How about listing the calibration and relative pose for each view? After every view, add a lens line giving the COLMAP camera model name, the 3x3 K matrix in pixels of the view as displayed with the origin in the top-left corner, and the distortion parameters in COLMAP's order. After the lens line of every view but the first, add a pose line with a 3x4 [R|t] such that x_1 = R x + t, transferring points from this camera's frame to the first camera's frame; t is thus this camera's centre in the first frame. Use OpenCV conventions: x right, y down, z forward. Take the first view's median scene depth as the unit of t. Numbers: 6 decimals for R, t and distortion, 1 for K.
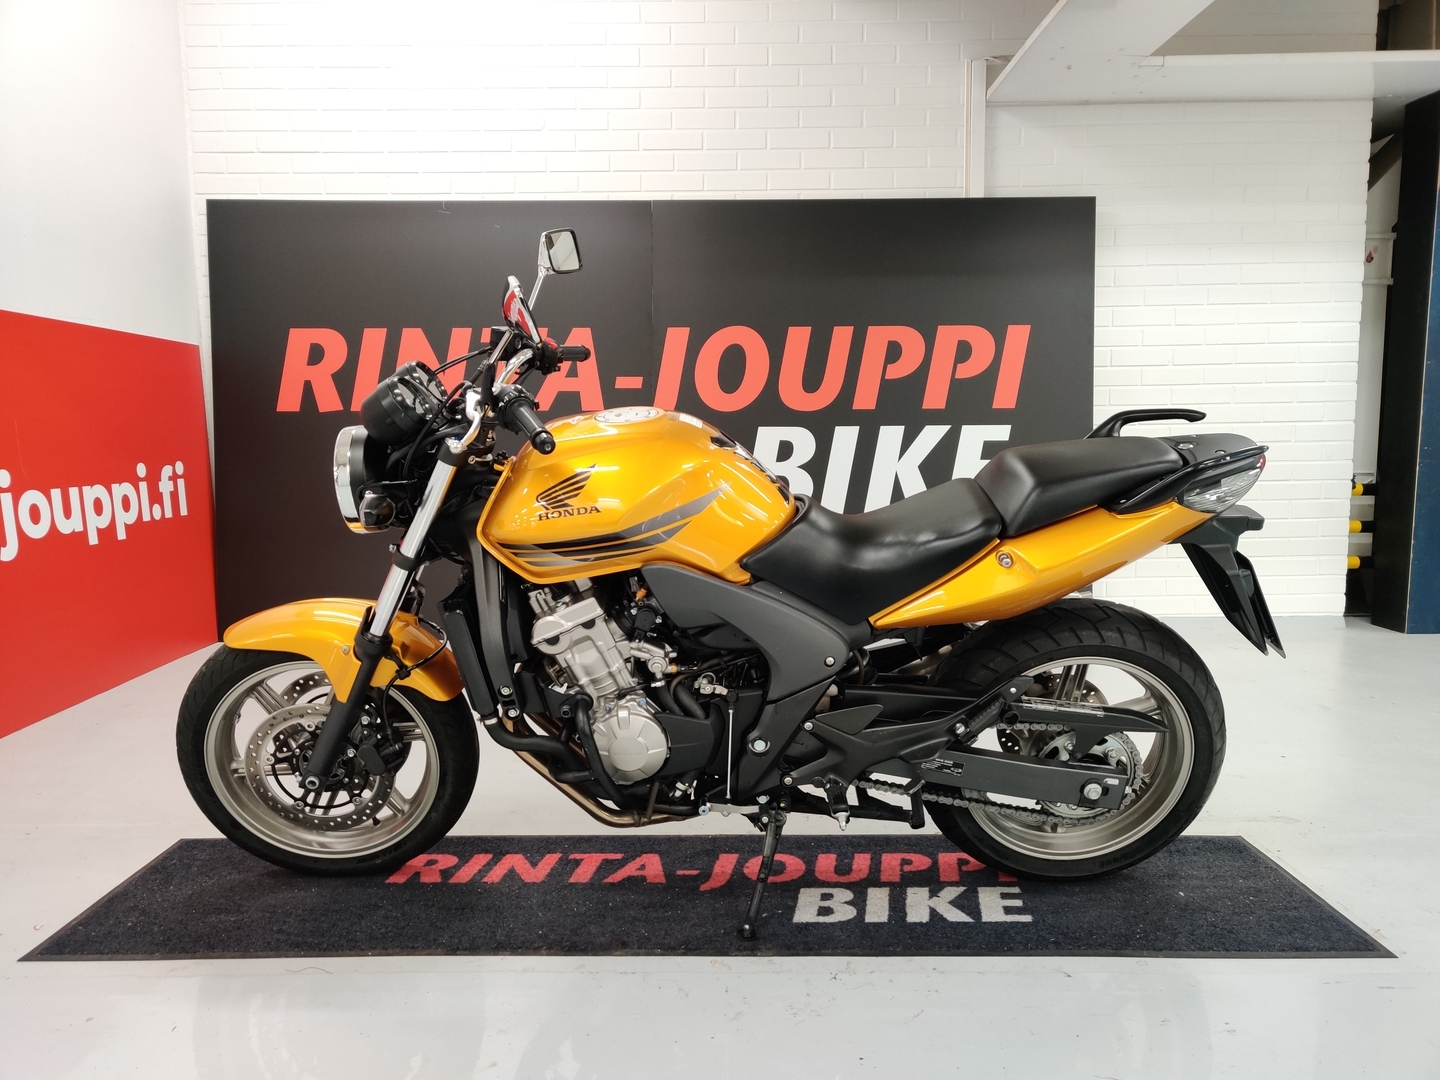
lens RADIAL K [[1058.2, 0, 723.8], [0, 1058.2, 548.8], [0, 0, 1]] dist [0.018720, 0.001881]
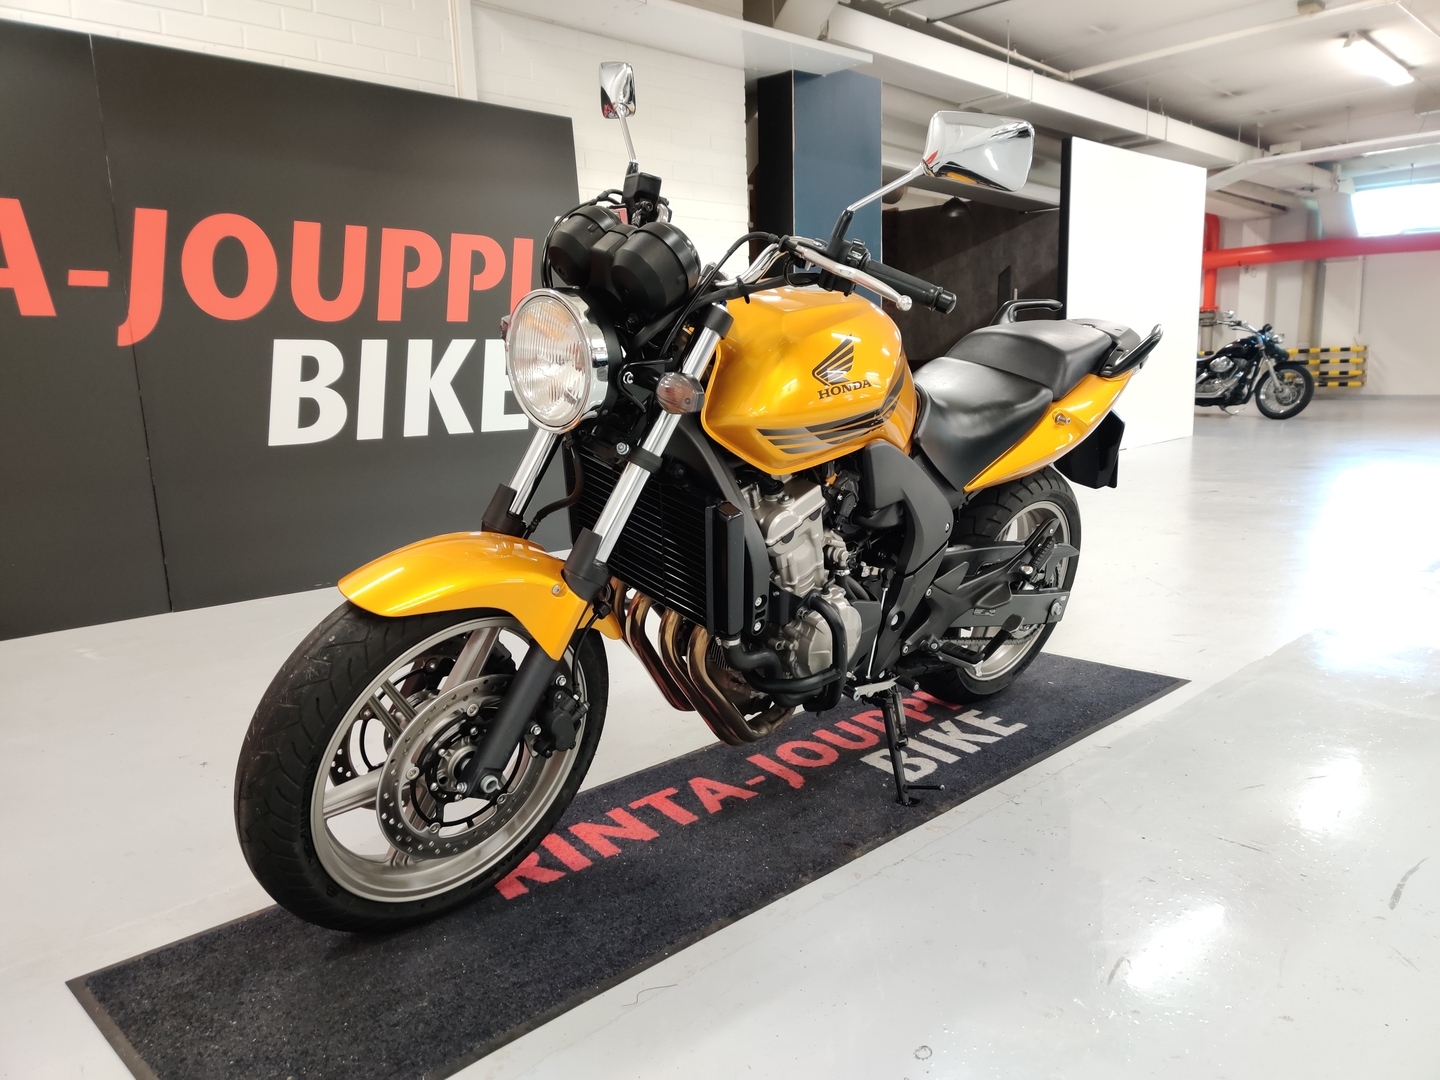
lens RADIAL K [[1060.6, 0, 720.0], [0, 1060.6, 540.0], [0, 0, 1]] dist [0.022800, -0.009569]
pose [[0.716051, -0.125679, 0.686641, -0.585999], [0.092989, 0.992066, 0.084611, 0.005533], [-0.691826, 0.003264, 0.722057, 0.283529]]
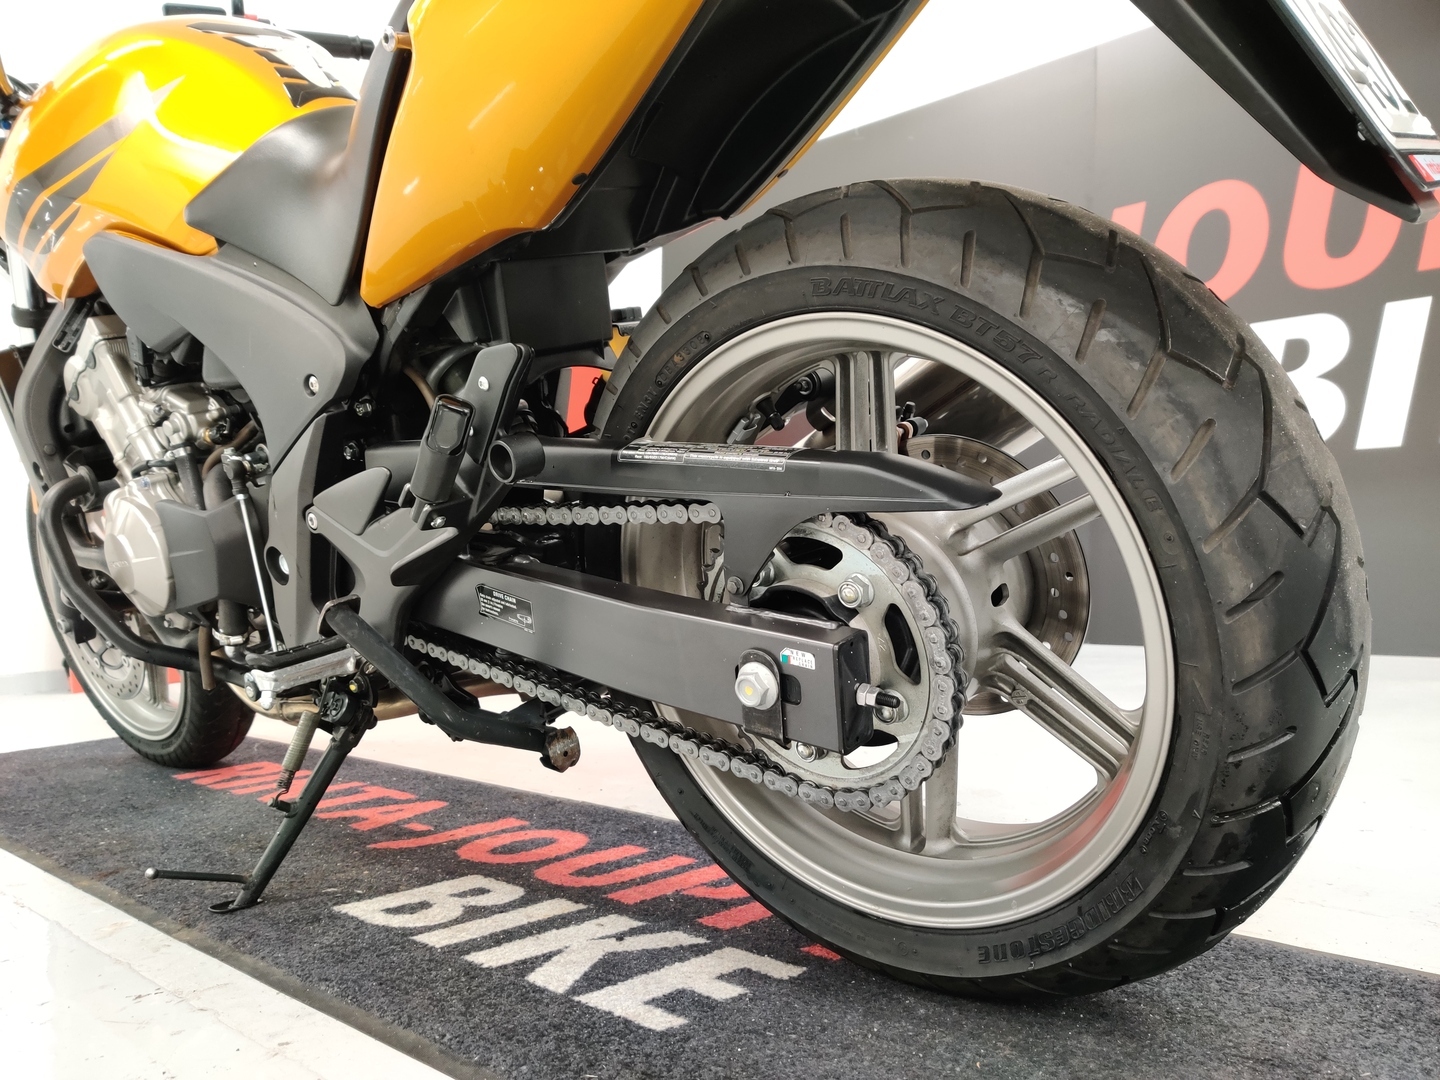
lens RADIAL K [[1078.7, 0, 716.9], [0, 1078.7, 555.9], [0, 0, 1]] dist [0.017569, -0.000203]
pose [[0.746661, -0.018584, -0.664945, 0.433898], [-0.035385, 0.997085, -0.067599, 0.159134], [0.664263, 0.074002, 0.743827, 0.548588]]
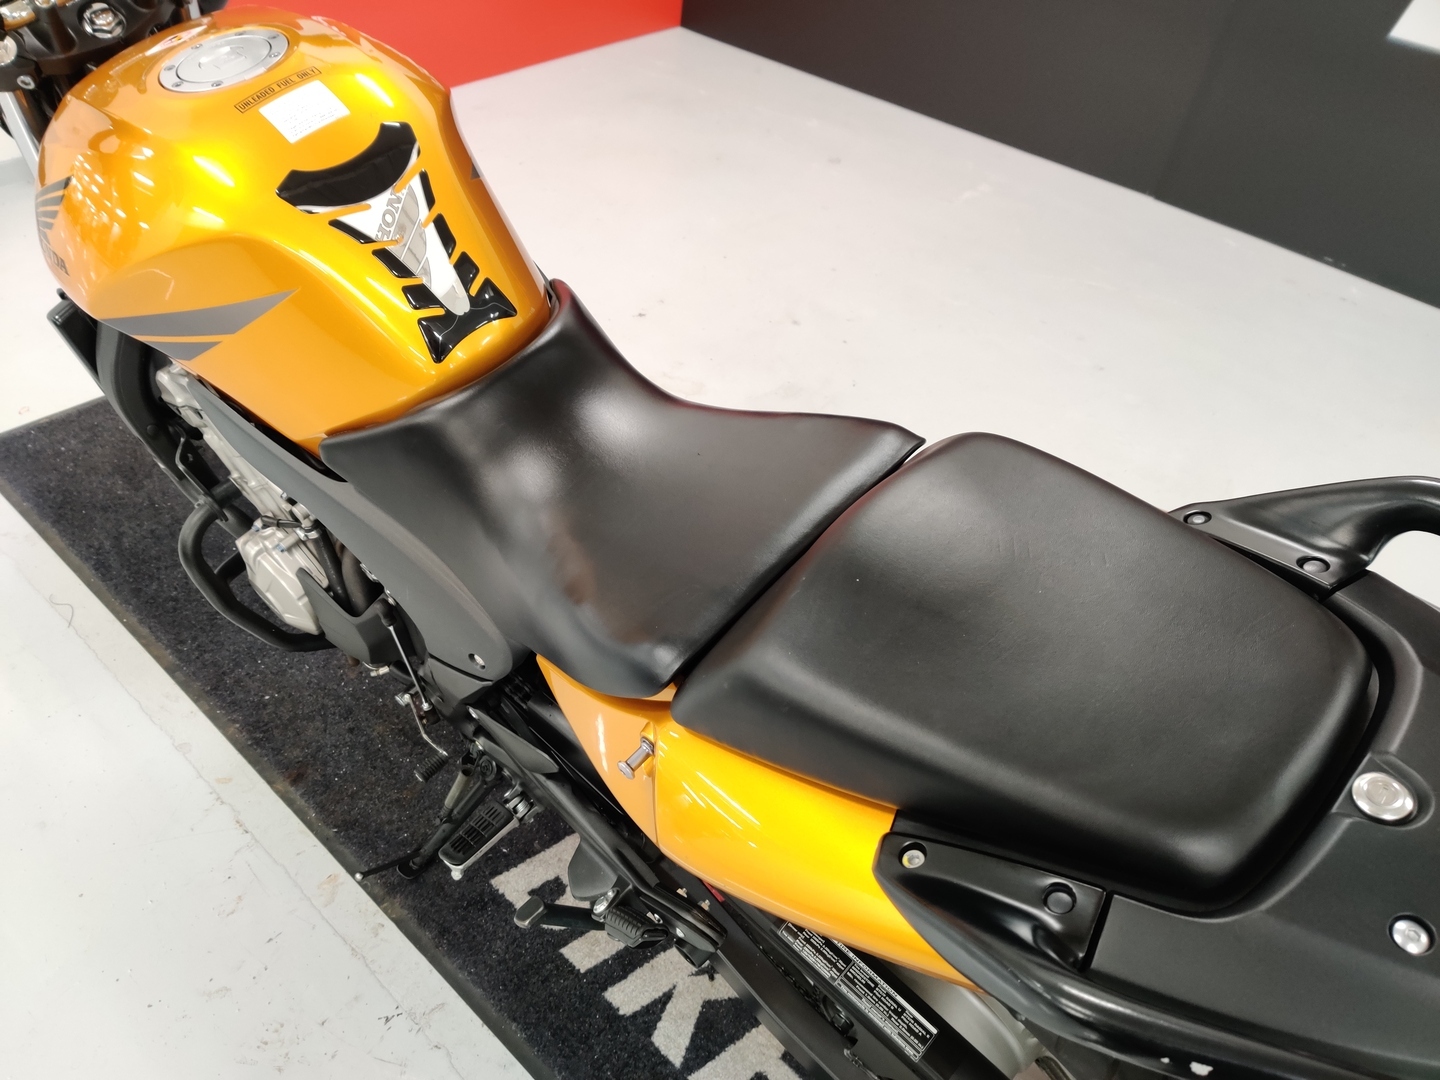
lens RADIAL K [[1093.7, 0, 684.0], [0, 1093.7, 543.6], [0, 0, 1]] dist [0.039546, 0.000150]
pose [[0.718936, 0.496216, -0.486725, 0.306157], [-0.138553, 0.788502, 0.599222, -0.210762], [0.681127, -0.363365, 0.635635, 0.542214]]
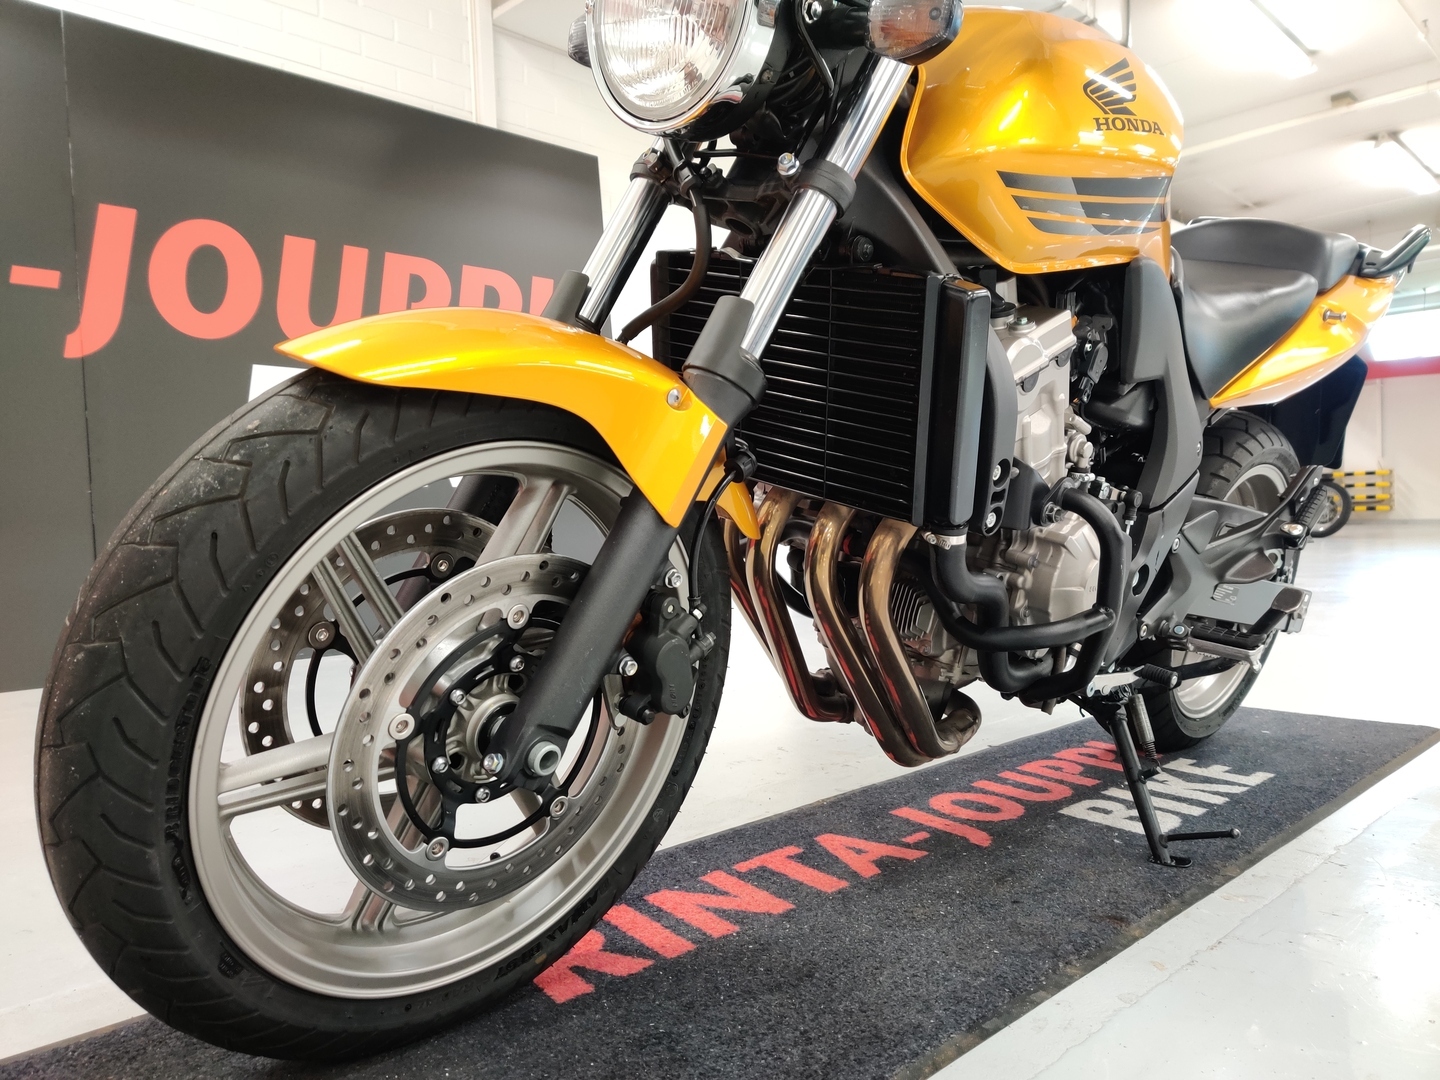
lens RADIAL K [[1070.2, 0, 720.0], [0, 1070.2, 540.0], [0, 0, 1]] dist [0.012099, 0.003746]
pose [[0.712746, -0.028856, 0.700829, -0.476427], [0.091763, 0.994402, -0.052379, 0.130156], [-0.695394, 0.101643, 0.711404, 0.521884]]
